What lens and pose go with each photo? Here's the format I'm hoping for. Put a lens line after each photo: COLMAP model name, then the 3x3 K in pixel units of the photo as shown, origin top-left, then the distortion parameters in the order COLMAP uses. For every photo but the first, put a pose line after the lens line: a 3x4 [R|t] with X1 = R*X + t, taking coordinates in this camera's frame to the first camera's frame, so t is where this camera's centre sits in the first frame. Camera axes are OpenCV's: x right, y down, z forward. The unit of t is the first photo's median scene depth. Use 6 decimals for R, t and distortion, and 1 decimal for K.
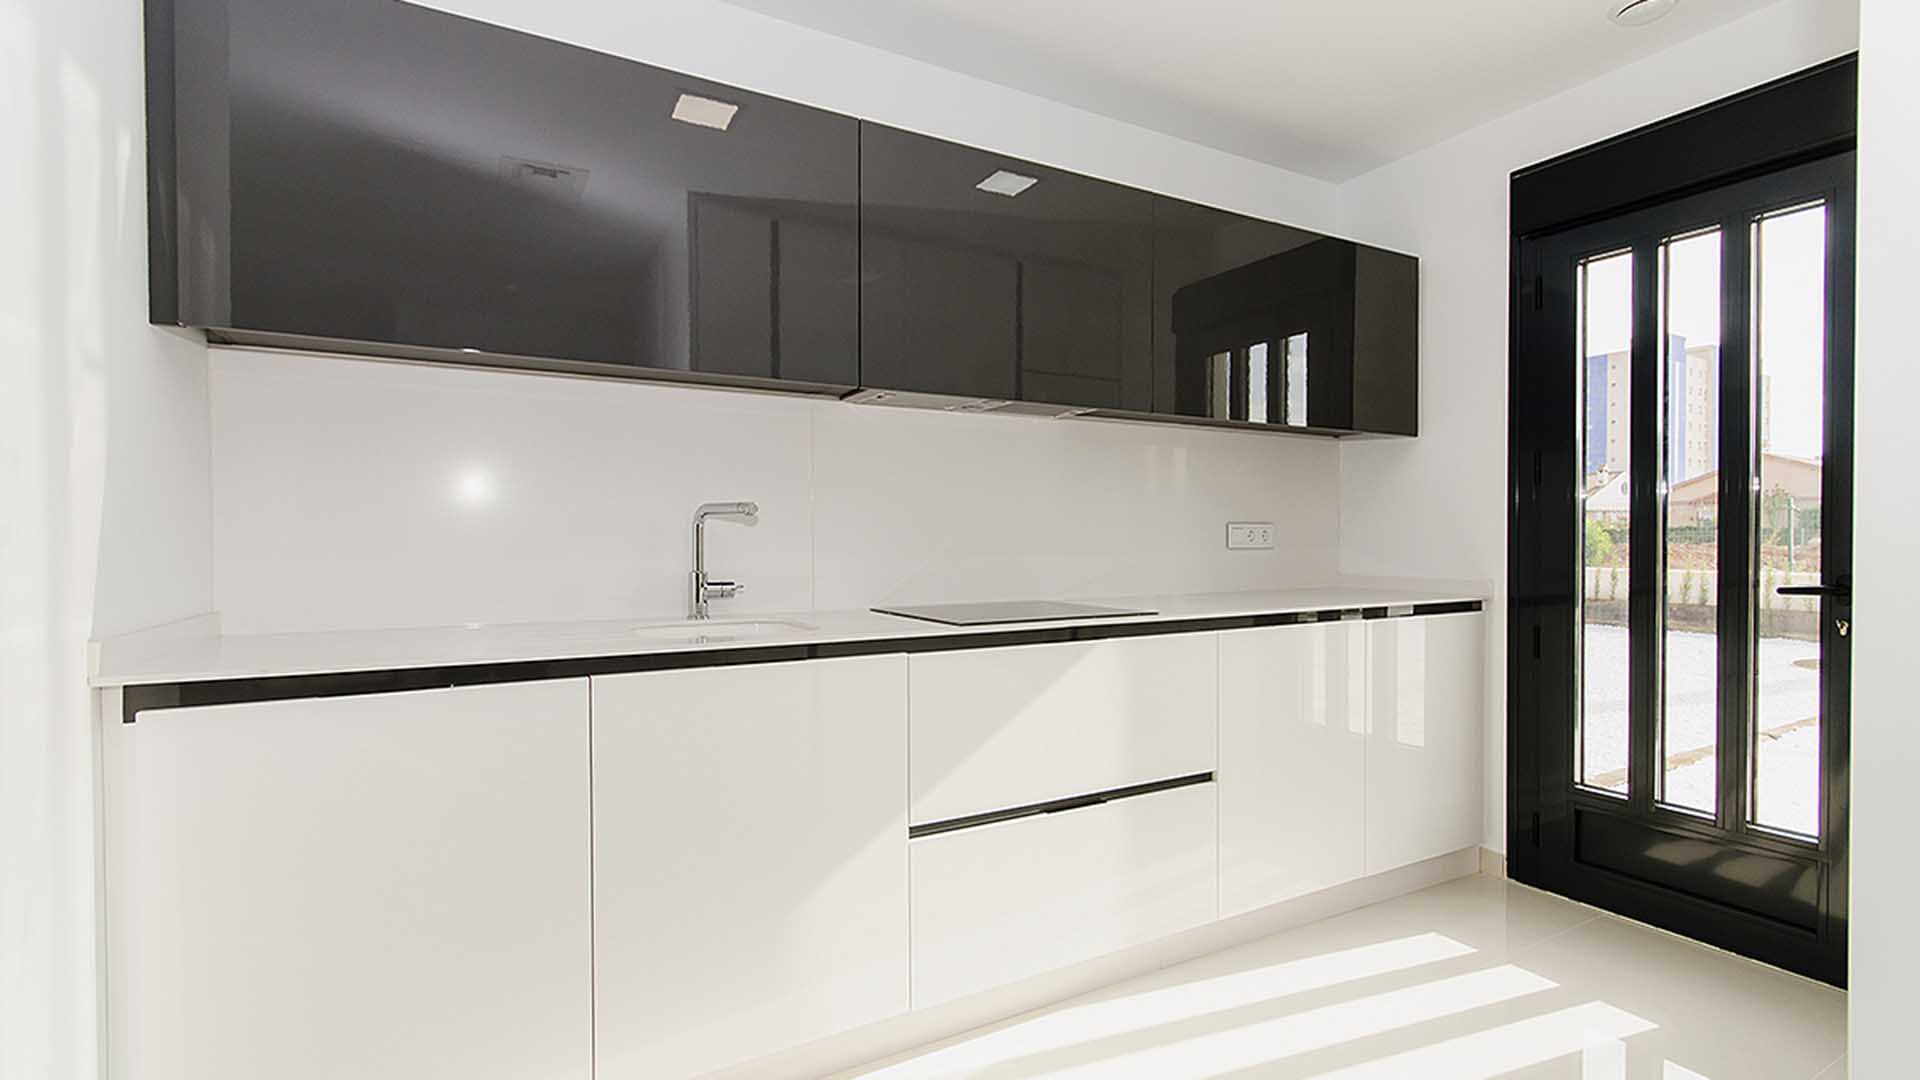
lens RADIAL K [[836.6, 0, 943.4], [0, 836.6, 534.9], [0, 0, 1]] dist [0.008399, -0.001586]
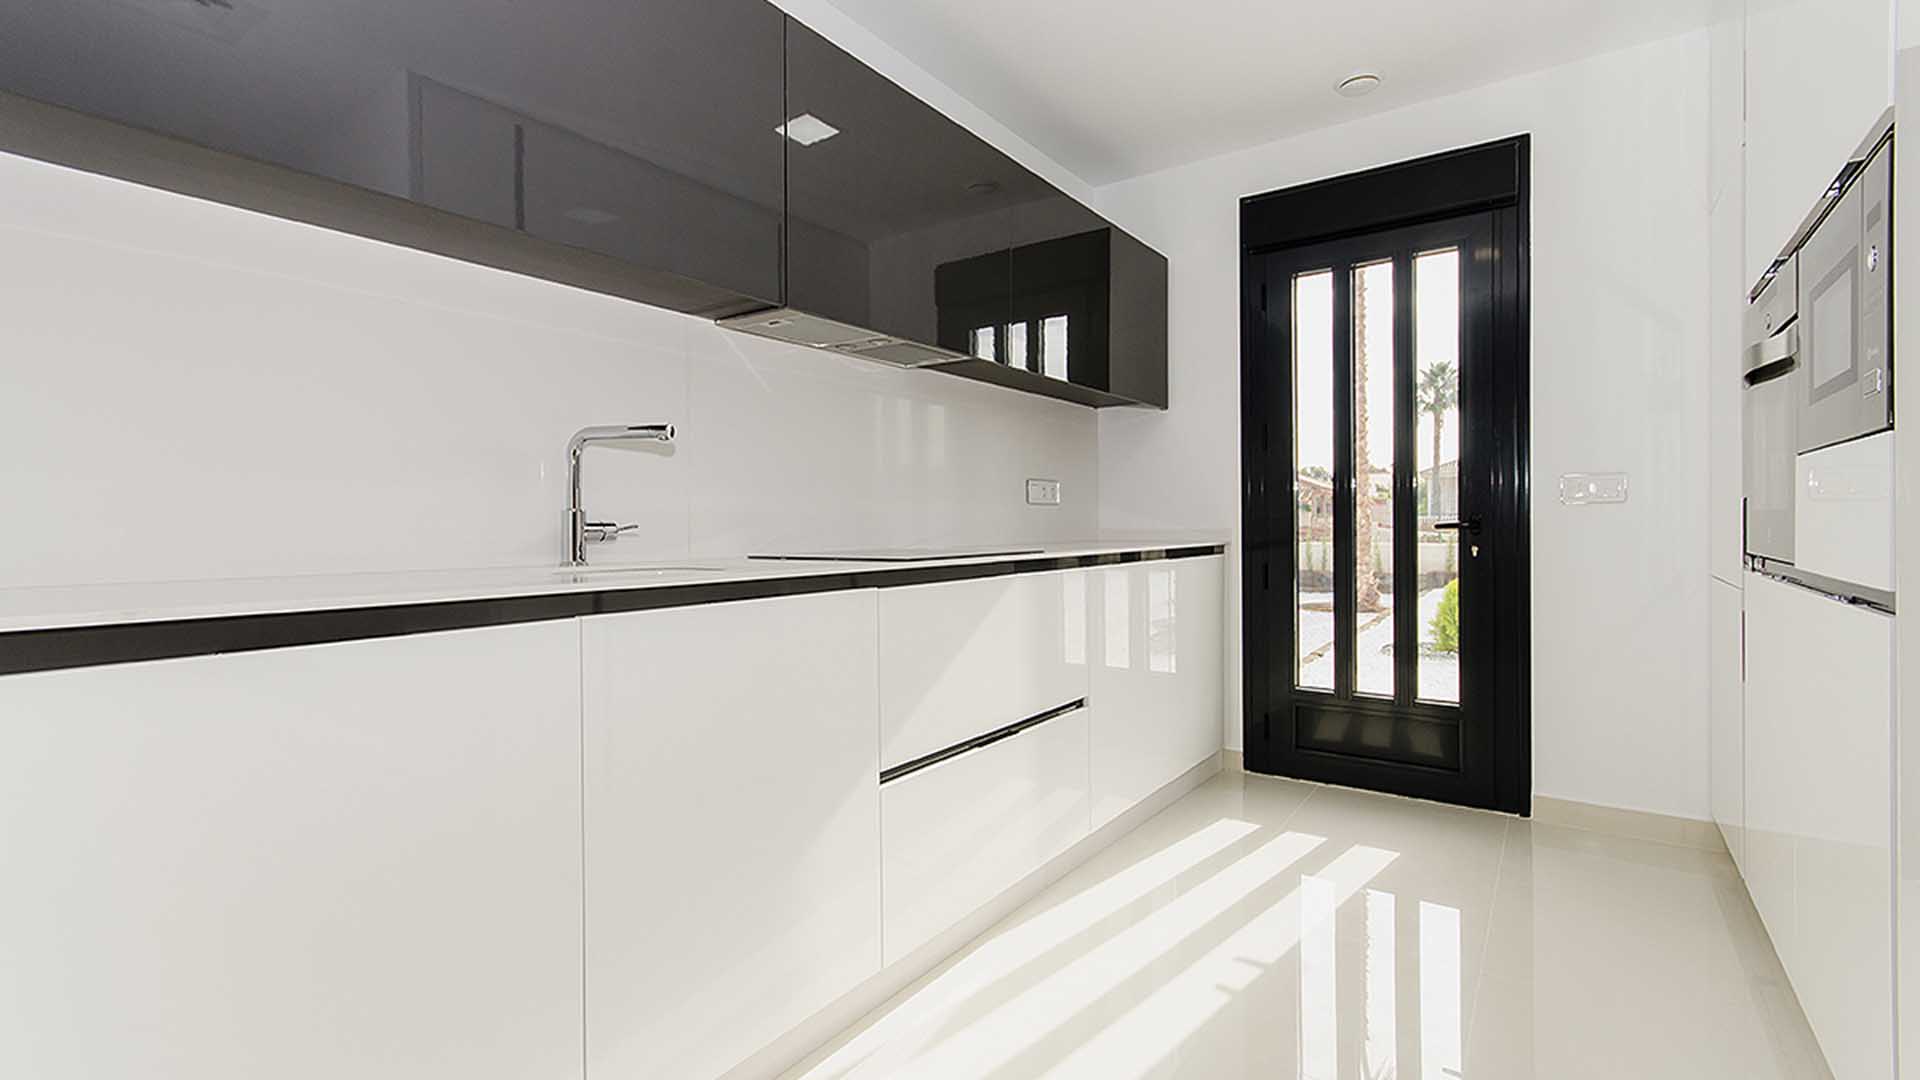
lens RADIAL K [[836.6, 0, 935.4], [0, 836.6, 512.5], [0, 0, 1]] dist [0.008399, -0.001586]
pose [[0.906513, 0.004168, 0.422157, -0.275810], [0.000028, 0.999951, -0.009932, 0.047889], [-0.422178, 0.009015, 0.906468, 0.085441]]
